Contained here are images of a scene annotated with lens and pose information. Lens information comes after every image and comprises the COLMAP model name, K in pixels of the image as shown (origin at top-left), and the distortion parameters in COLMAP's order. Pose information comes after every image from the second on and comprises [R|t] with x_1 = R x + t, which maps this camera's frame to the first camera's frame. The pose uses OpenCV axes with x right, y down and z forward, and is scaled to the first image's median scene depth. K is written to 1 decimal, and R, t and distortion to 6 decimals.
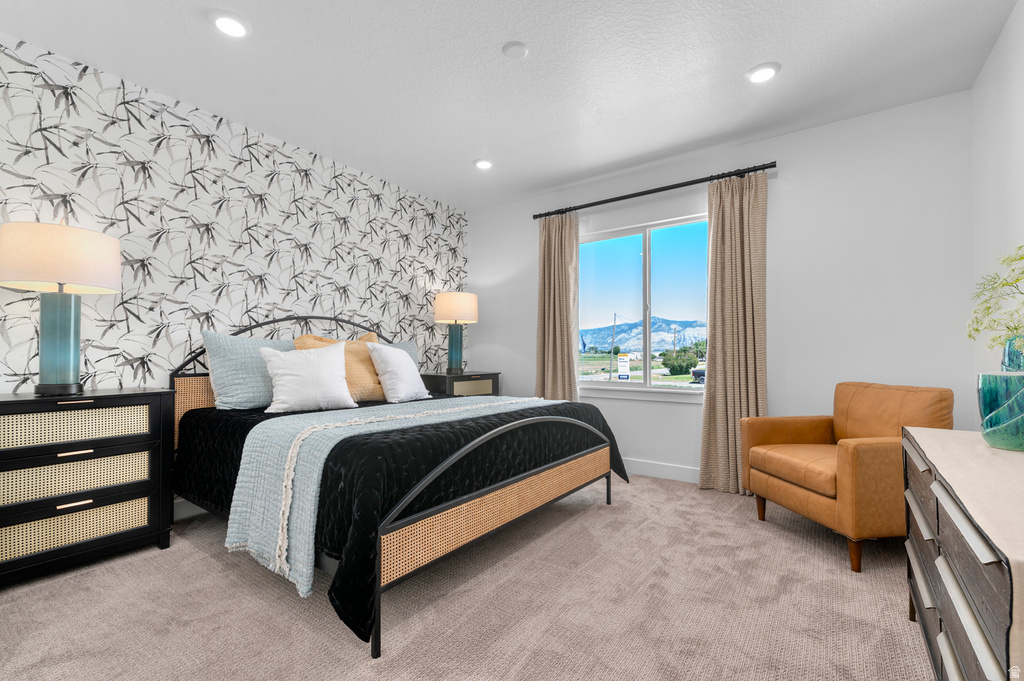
lens RADIAL K [[445.9, 0, 497.6], [0, 445.9, 357.2], [0, 0, 1]] dist [0.005457, -0.000077]
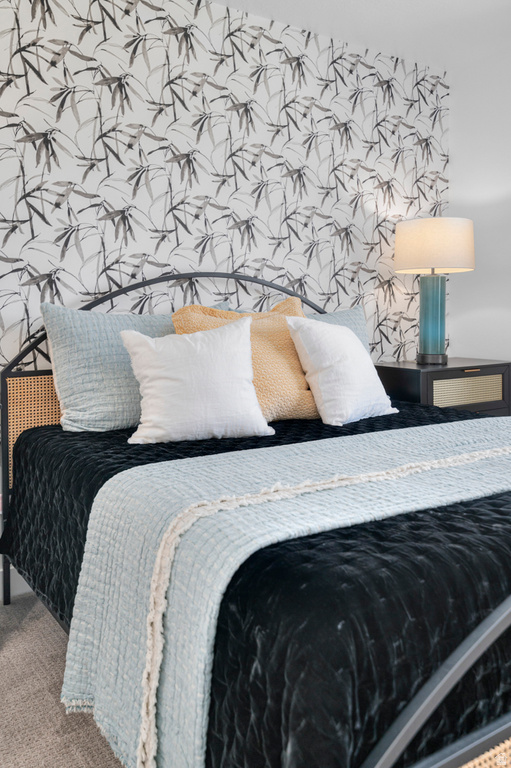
lens RADIAL K [[638.2, 0, 252.6], [0, 638.2, 383.4], [0, 0, 1]] dist [0.043027, -0.006238]
pose [[0.949089, 0.019571, -0.314400, -0.068475], [0.013634, 0.994581, 0.103070, -0.031790], [0.314713, -0.102109, 0.943679, 0.183451]]
